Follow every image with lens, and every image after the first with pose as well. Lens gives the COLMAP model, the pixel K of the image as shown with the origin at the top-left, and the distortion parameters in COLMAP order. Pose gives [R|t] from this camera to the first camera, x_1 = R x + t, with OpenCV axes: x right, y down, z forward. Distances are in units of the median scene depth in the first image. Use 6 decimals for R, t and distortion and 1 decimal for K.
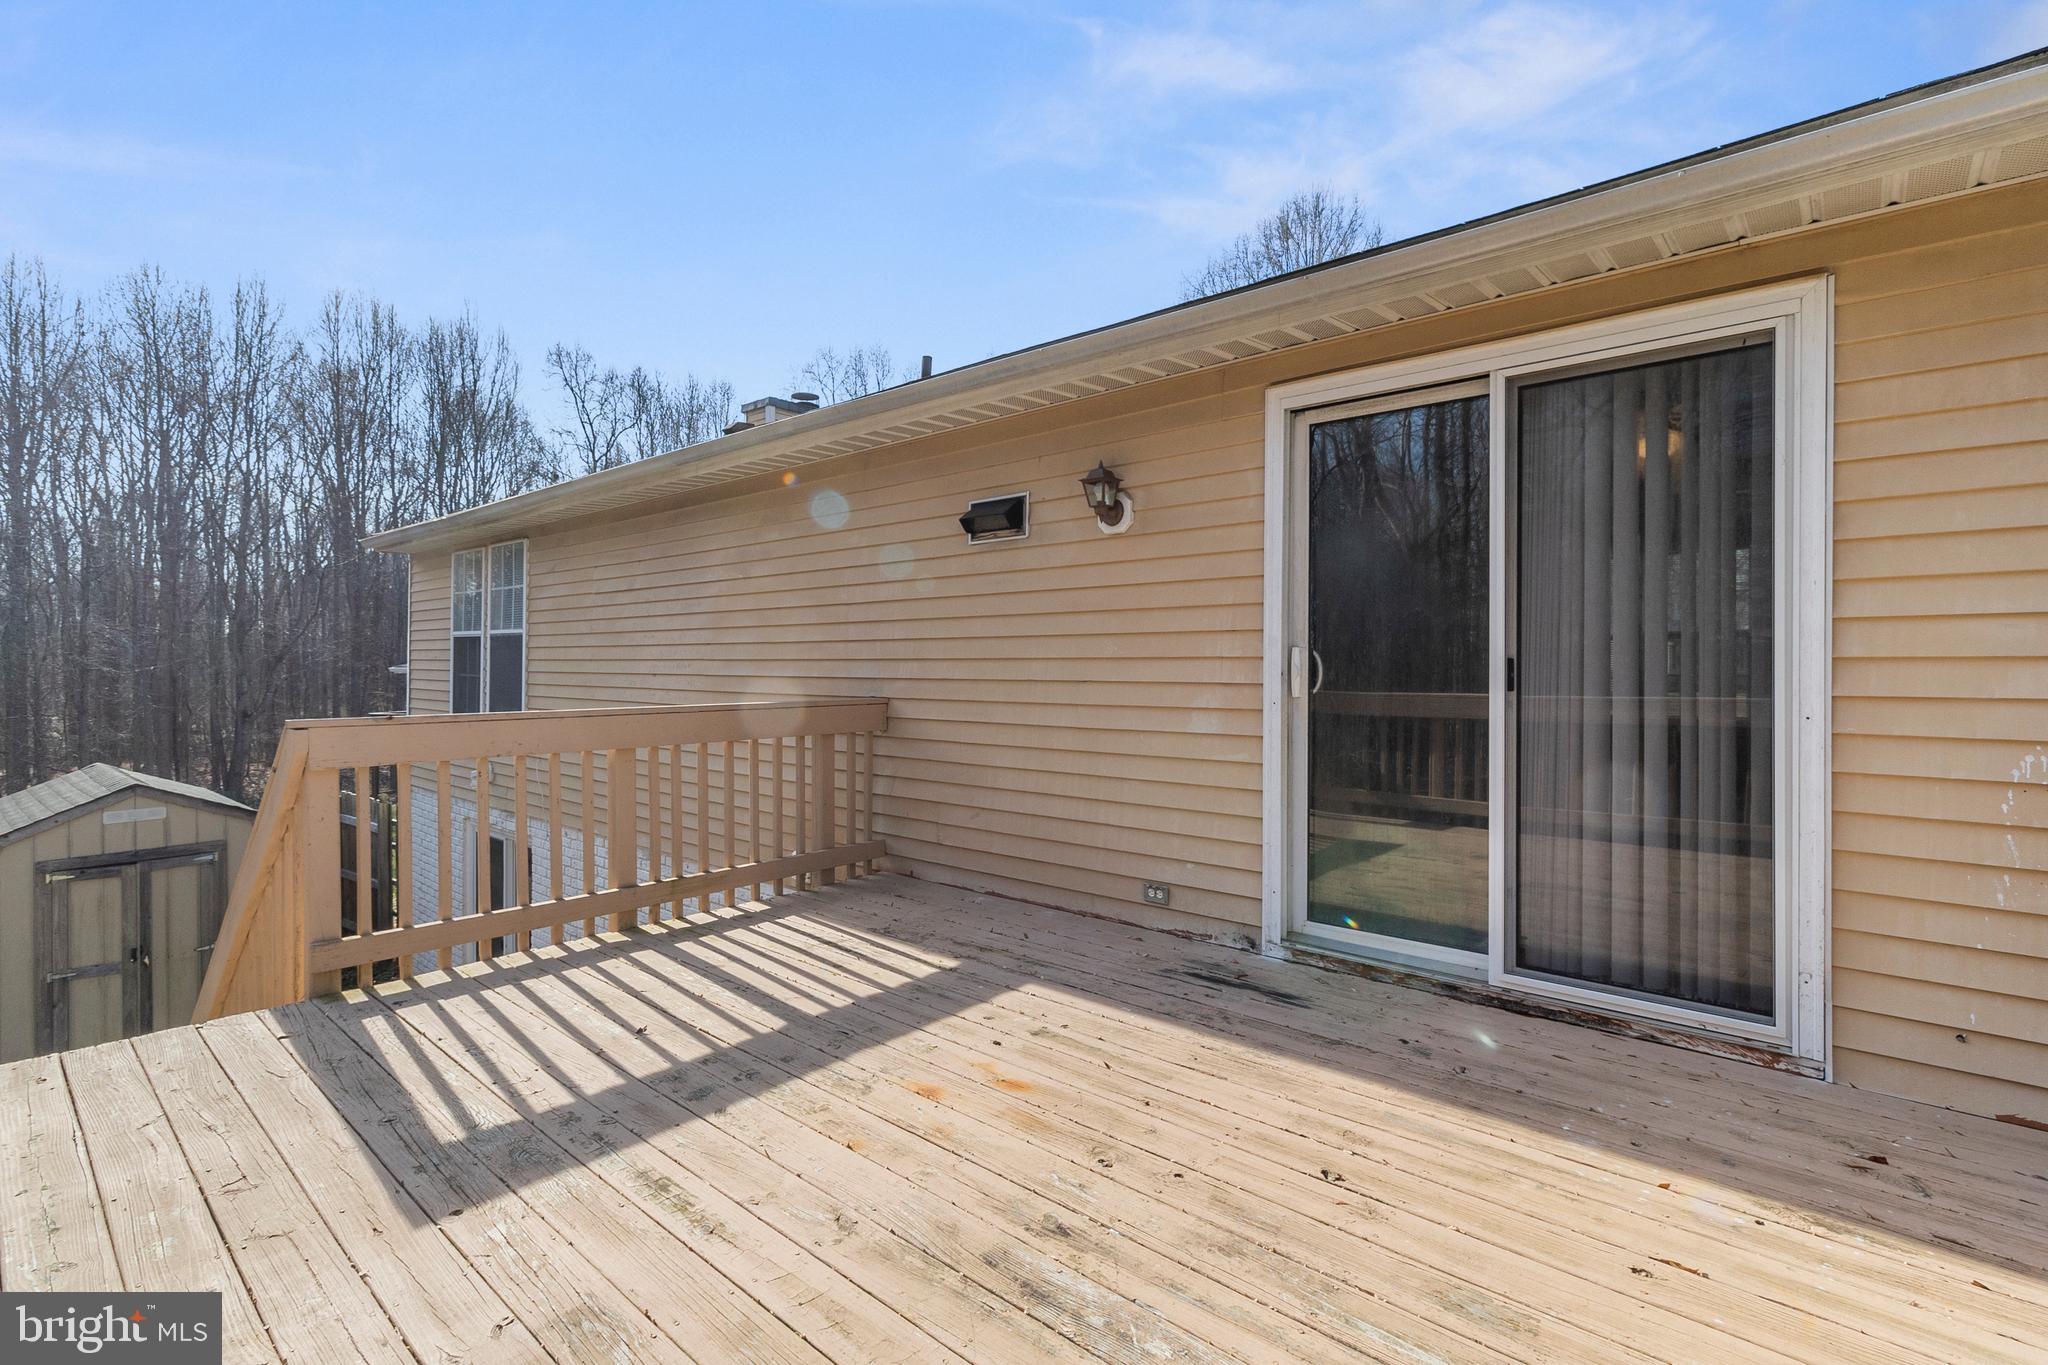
lens RADIAL K [[963.9, 0, 1052.8], [0, 963.9, 662.3], [0, 0, 1]] dist [-0.000427, 0.000262]
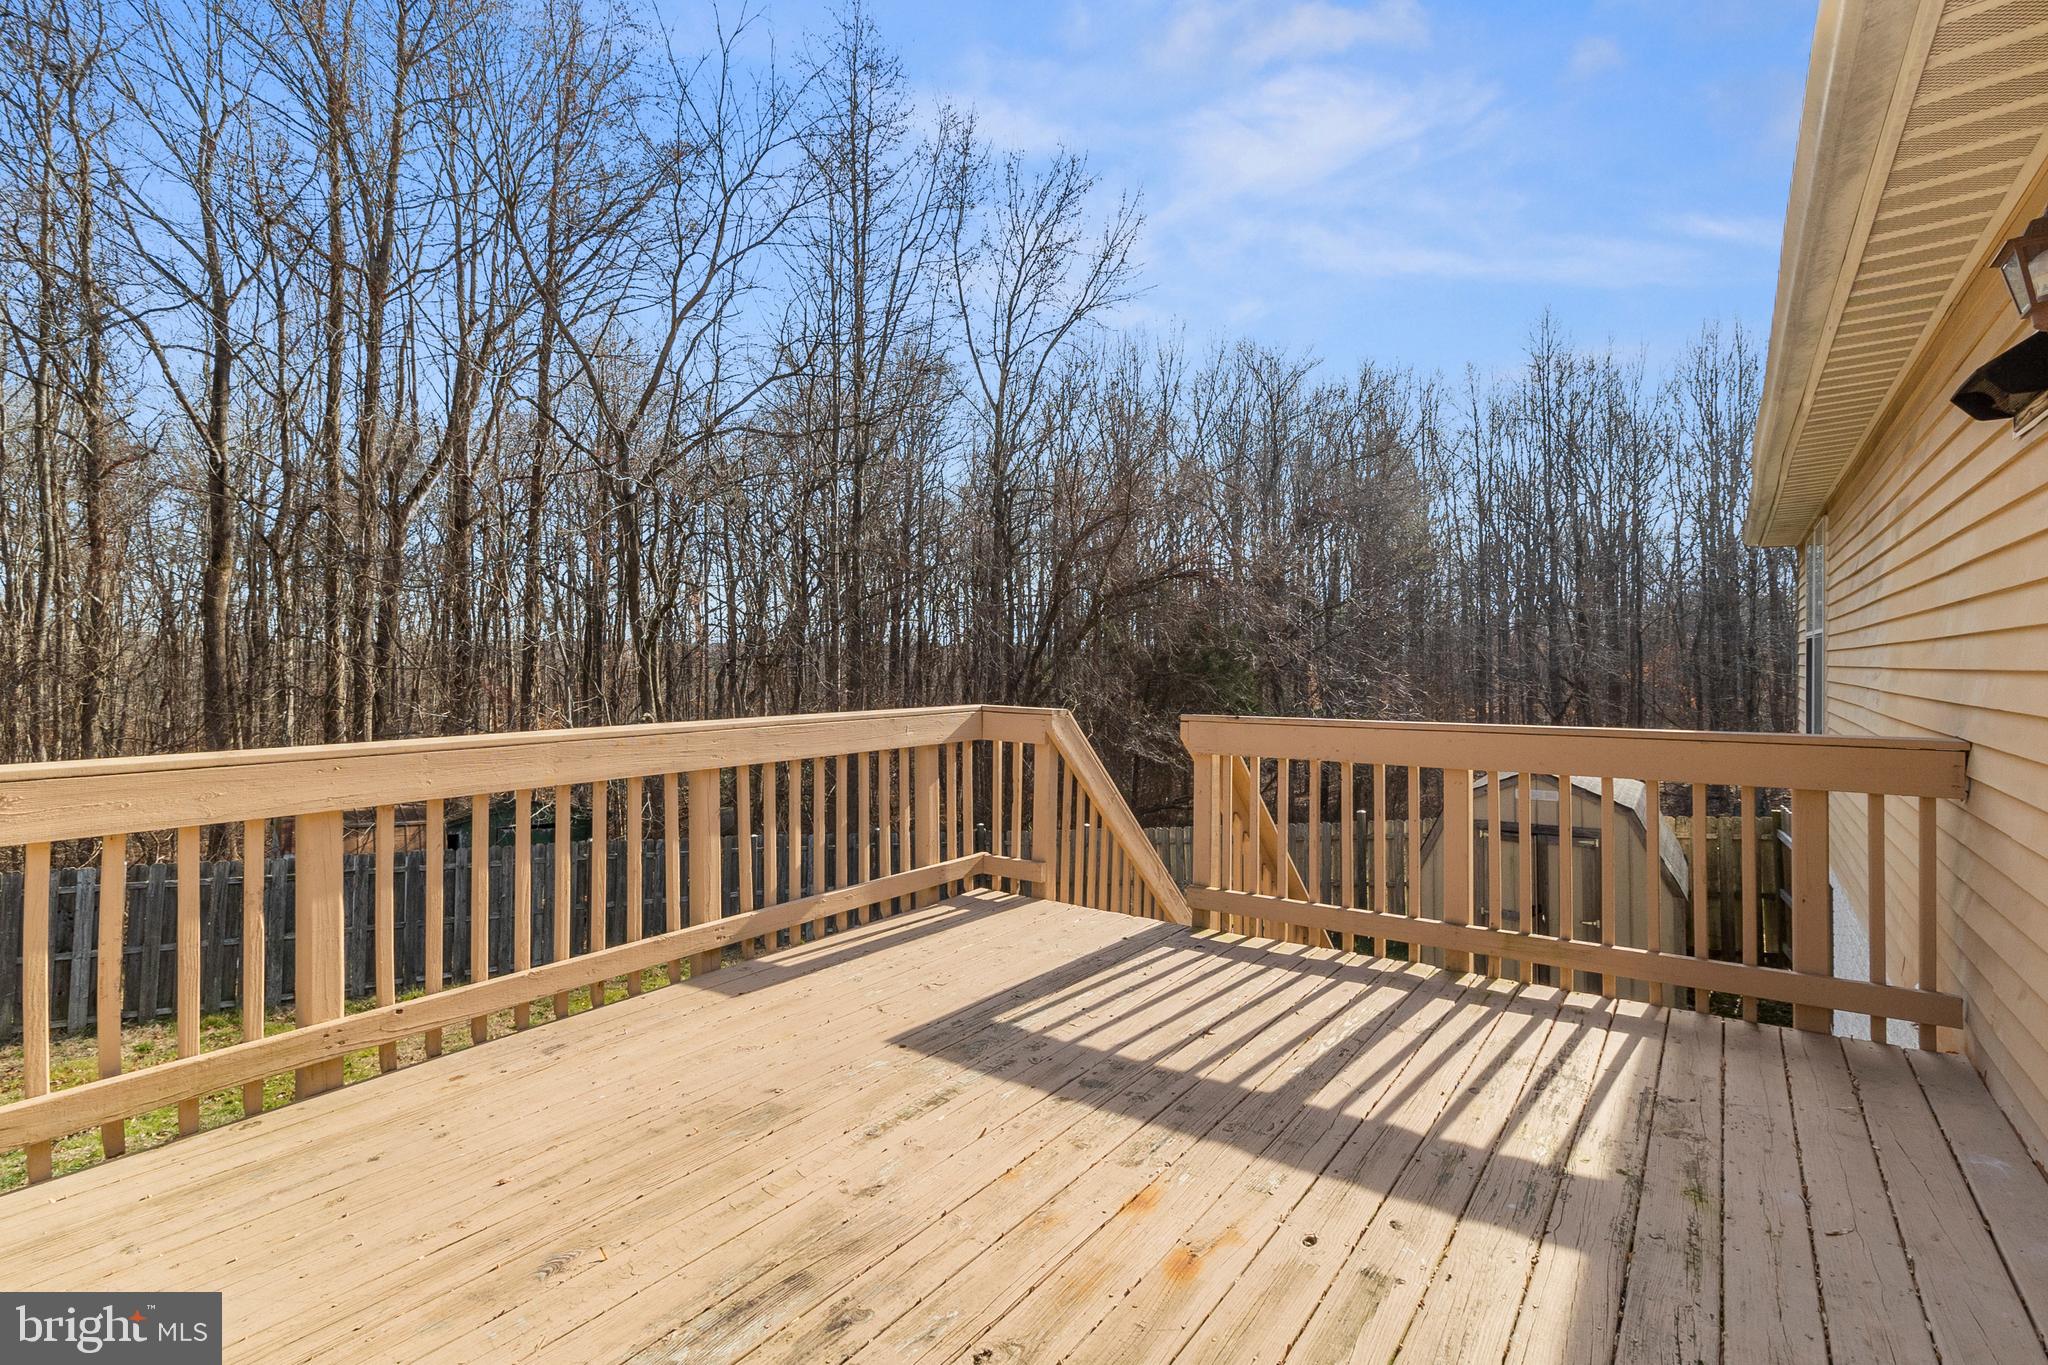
lens RADIAL K [[963.9, 0, 1015.4], [0, 963.9, 675.9], [0, 0, 1]] dist [-0.000427, 0.000262]
pose [[0.085274, 0.012652, -0.996277, 0.190354], [-0.003806, 0.999916, 0.012373, -0.003309], [0.996350, 0.002737, 0.085315, 0.236037]]
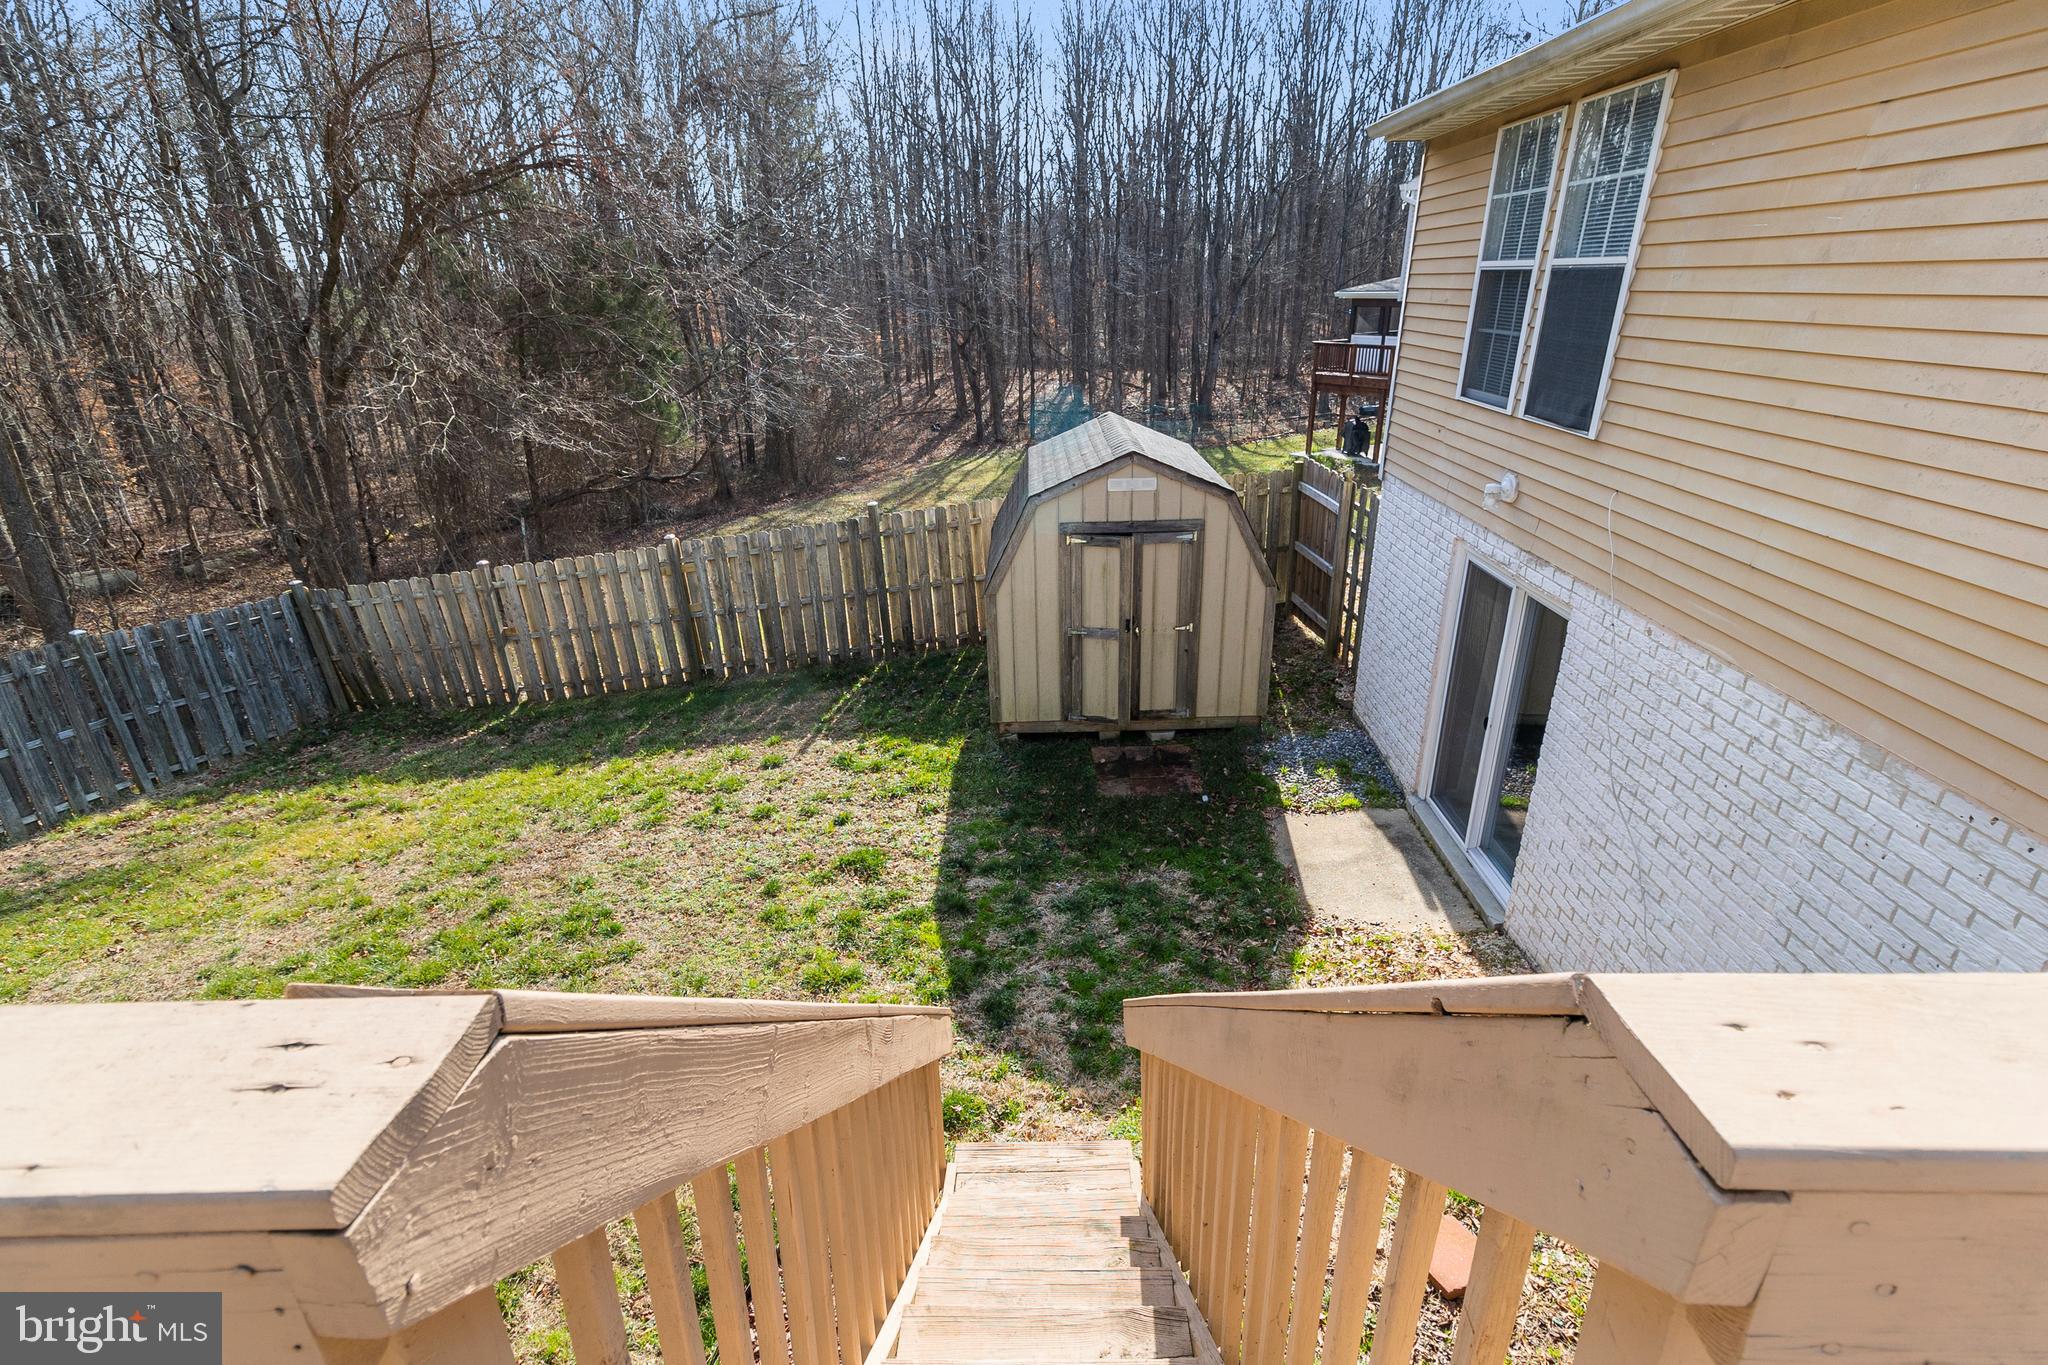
lens RADIAL K [[963.9, 0, 1023.5], [0, 963.9, 675.0], [0, 0, 1]] dist [-0.000427, 0.000262]
pose [[0.636846, 0.278892, -0.718781, -0.281513], [0.017339, 0.926866, 0.374993, -0.023415], [0.770796, -0.251275, 0.585435, 0.309569]]
